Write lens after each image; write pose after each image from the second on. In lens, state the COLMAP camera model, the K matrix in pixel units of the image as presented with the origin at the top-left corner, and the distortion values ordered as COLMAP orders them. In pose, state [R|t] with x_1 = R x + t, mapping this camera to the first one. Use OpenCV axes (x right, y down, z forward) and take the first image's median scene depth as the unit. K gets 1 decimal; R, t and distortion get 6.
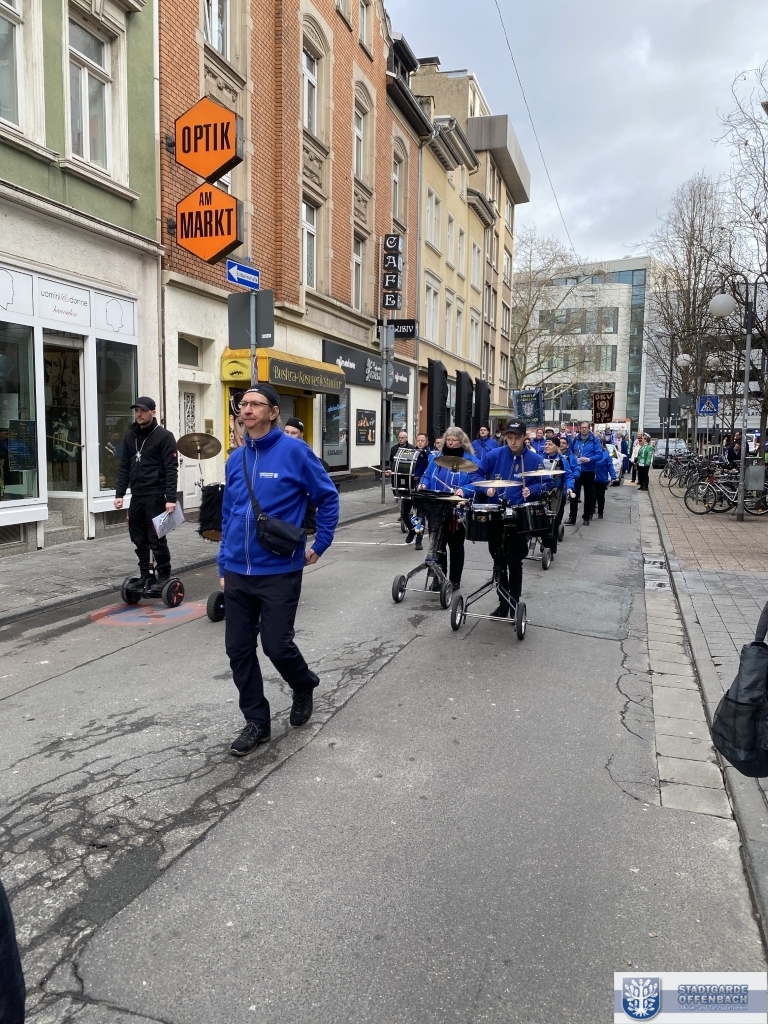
lens RADIAL K [[781.6, 0, 384.7], [0, 781.6, 519.5], [0, 0, 1]] dist [0.011465, -0.013824]
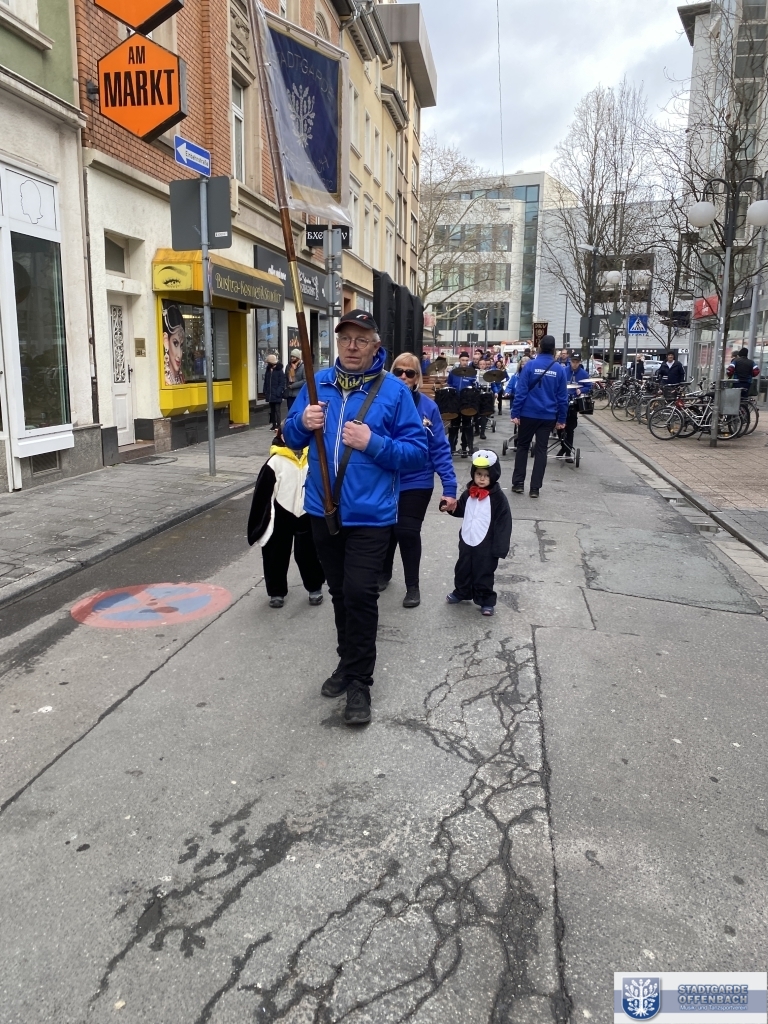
lens RADIAL K [[781.8, 0, 379.2], [0, 781.8, 506.0], [0, 0, 1]] dist [0.010986, -0.003291]
pose [[0.989663, -0.028470, 0.140560, -0.111018], [0.016792, 0.996360, 0.083580, -0.017827], [-0.142428, -0.080356, 0.986538, 0.145918]]
